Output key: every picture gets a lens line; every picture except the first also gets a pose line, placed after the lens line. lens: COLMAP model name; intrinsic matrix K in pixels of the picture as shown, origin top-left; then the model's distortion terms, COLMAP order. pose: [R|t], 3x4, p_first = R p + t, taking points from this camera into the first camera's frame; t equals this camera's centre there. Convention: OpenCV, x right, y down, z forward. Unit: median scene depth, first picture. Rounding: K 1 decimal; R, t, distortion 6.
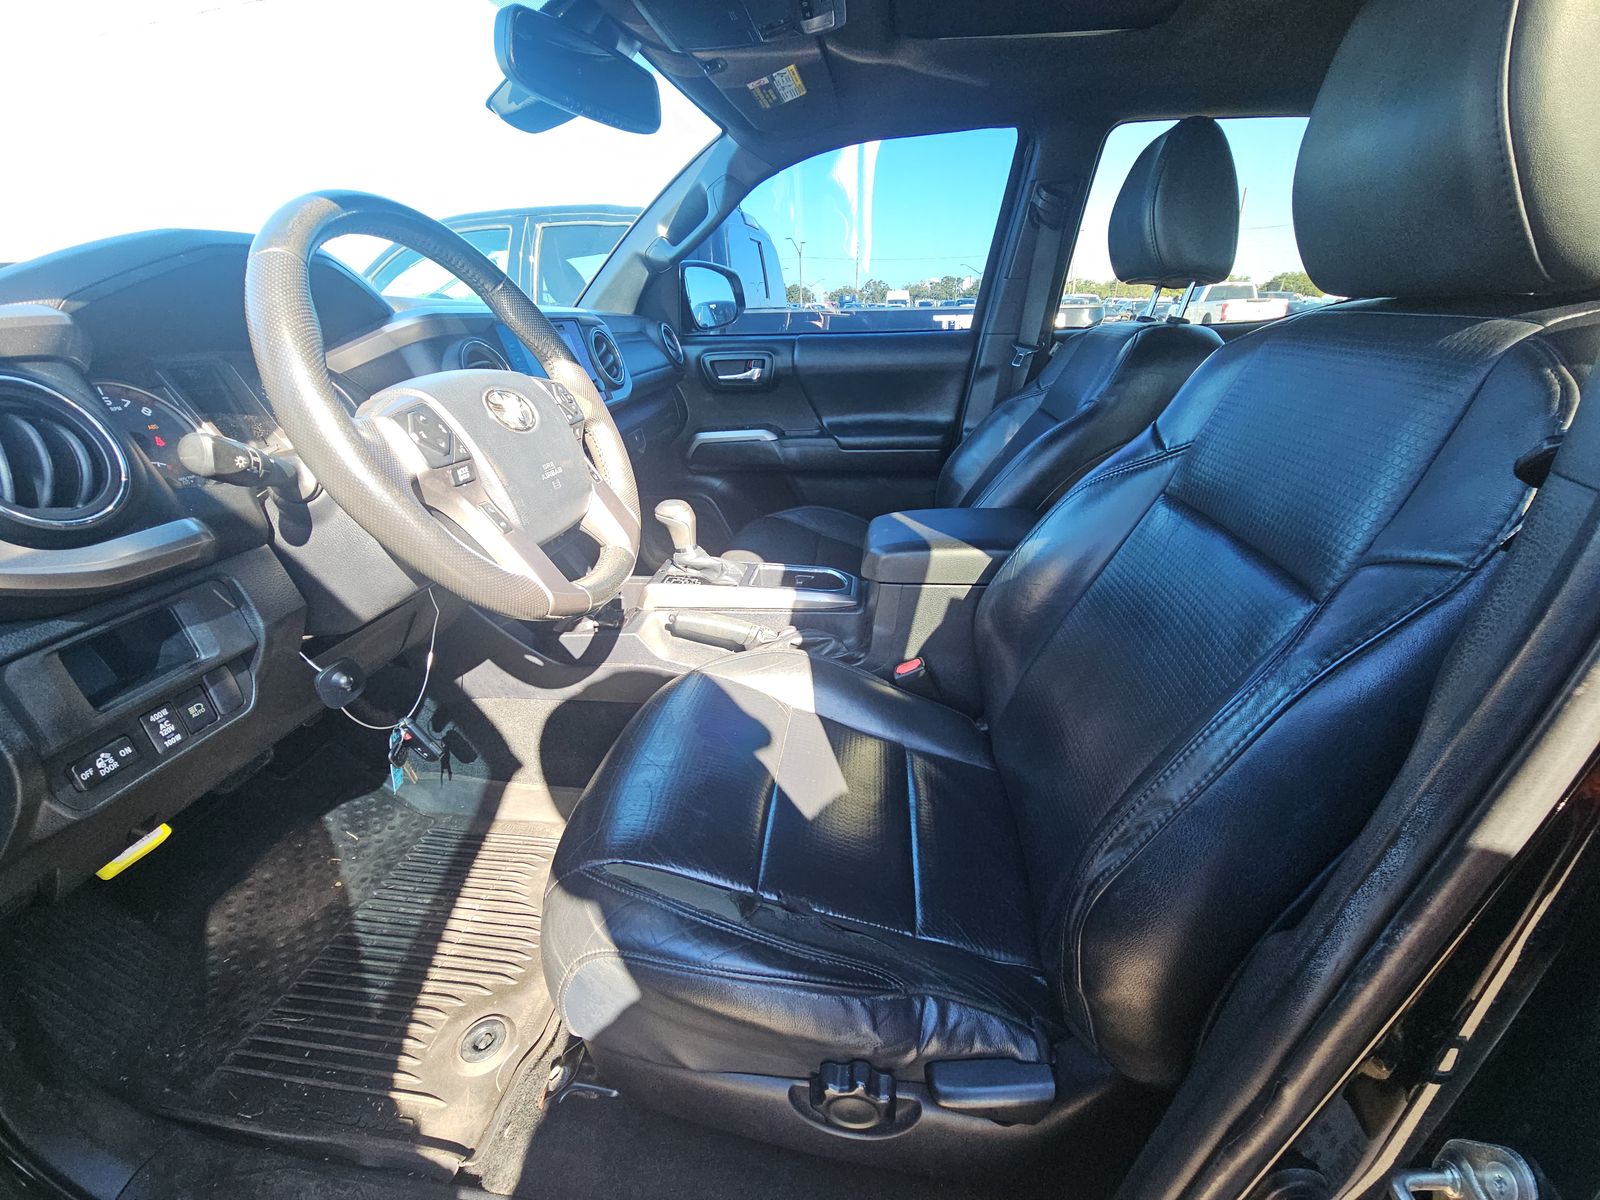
lens RADIAL K [[641.7, 0, 800.0], [0, 641.7, 600.0], [0, 0, 1]] dist [0.012057, 0.000071]
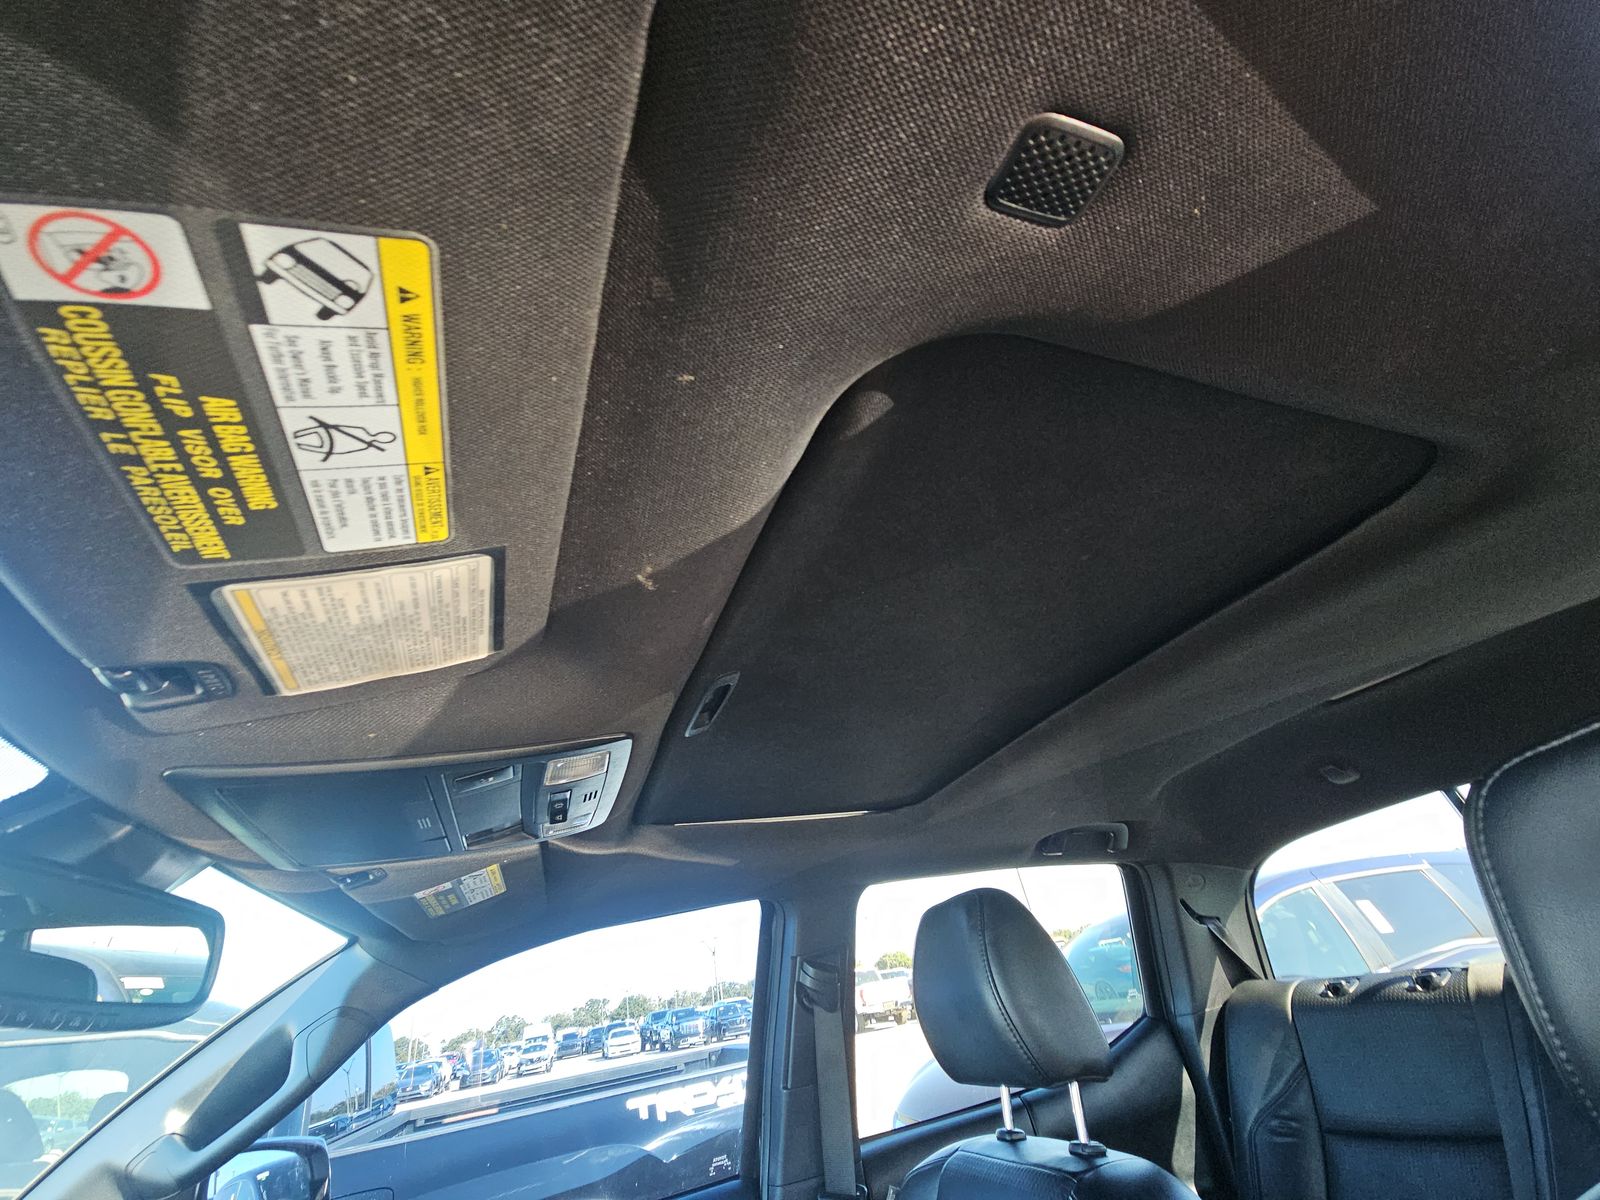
lens RADIAL K [[643.8, 0, 800.0], [0, 643.8, 600.0], [0, 0, 1]] dist [0.011973, -0.015635]
pose [[0.884075, 0.126319, 0.449949, -0.053071], [0.315884, 0.548036, -0.774515, -0.267950], [-0.344425, 0.826861, 0.444603, 0.271333]]
